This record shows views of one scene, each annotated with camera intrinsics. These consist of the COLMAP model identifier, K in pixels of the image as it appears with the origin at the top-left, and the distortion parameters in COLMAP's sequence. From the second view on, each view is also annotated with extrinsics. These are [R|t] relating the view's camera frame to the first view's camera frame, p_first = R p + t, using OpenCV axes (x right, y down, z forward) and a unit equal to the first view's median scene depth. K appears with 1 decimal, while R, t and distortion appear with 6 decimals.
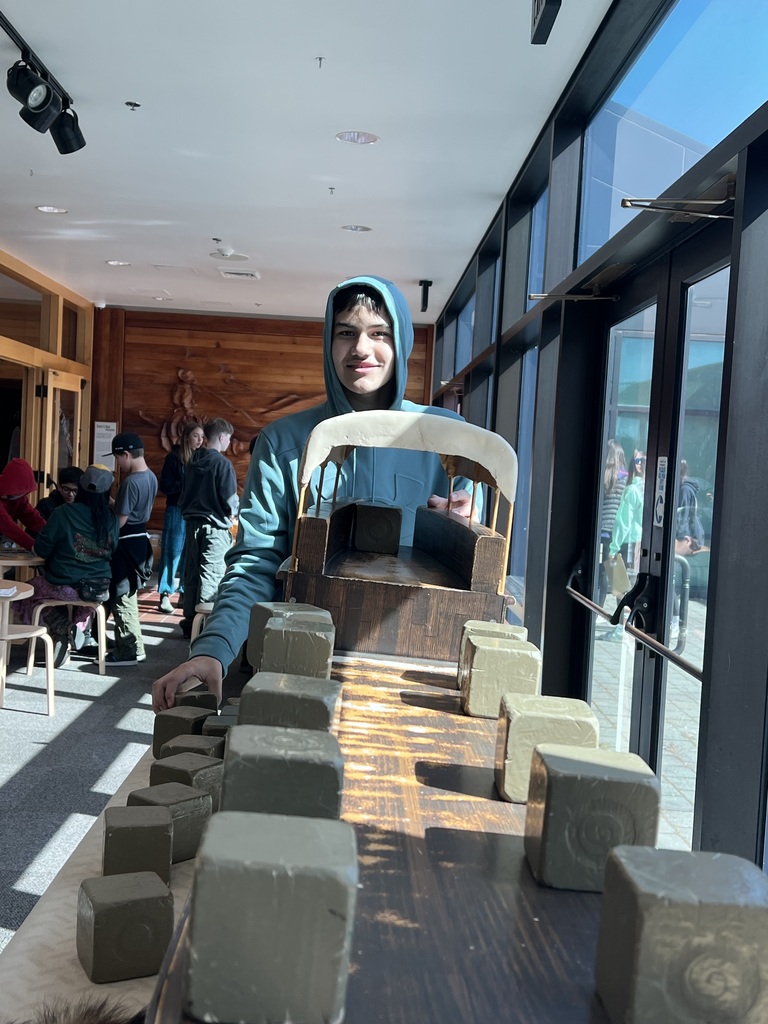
lens RADIAL K [[1156.9, 0, 384.1], [0, 1156.9, 512.8], [0, 0, 1]] dist [0.006534, 0.000000]
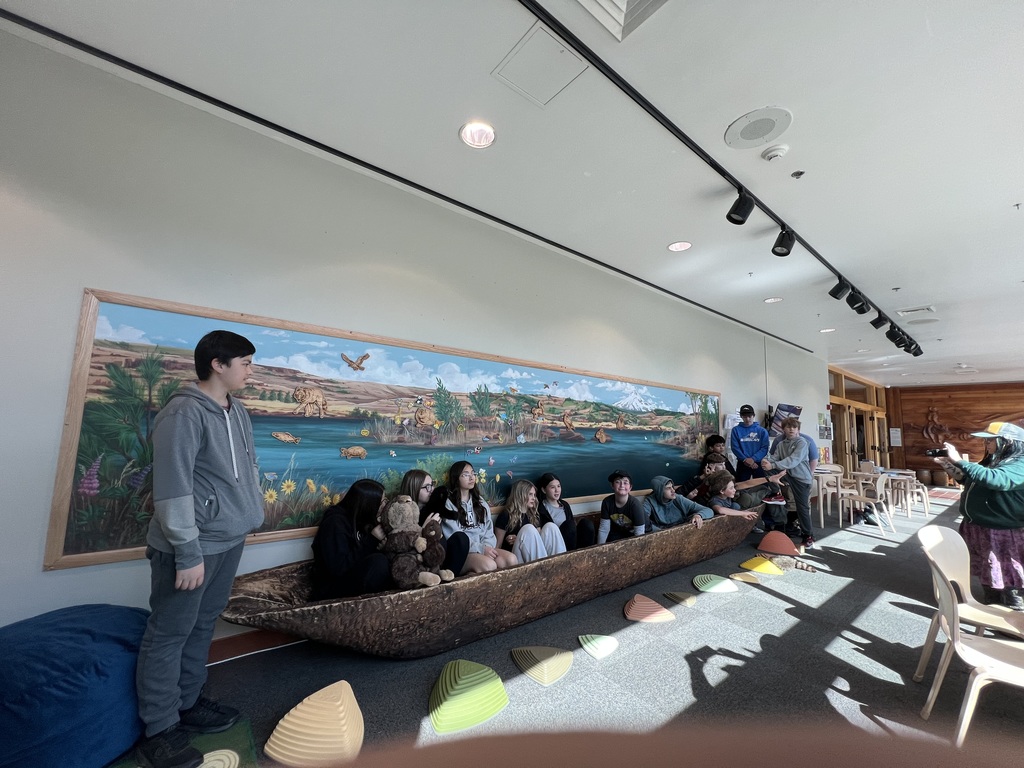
lens RADIAL K [[411.4, 0, 515.0], [0, 411.4, 382.8], [0, 0, 1]] dist [-0.001774, -0.000125]
pose [[0.606711, -0.125741, -0.784914, -0.010522], [-0.033216, 0.982538, -0.183075, 0.023506], [0.794228, 0.137146, 0.591940, -0.307301]]
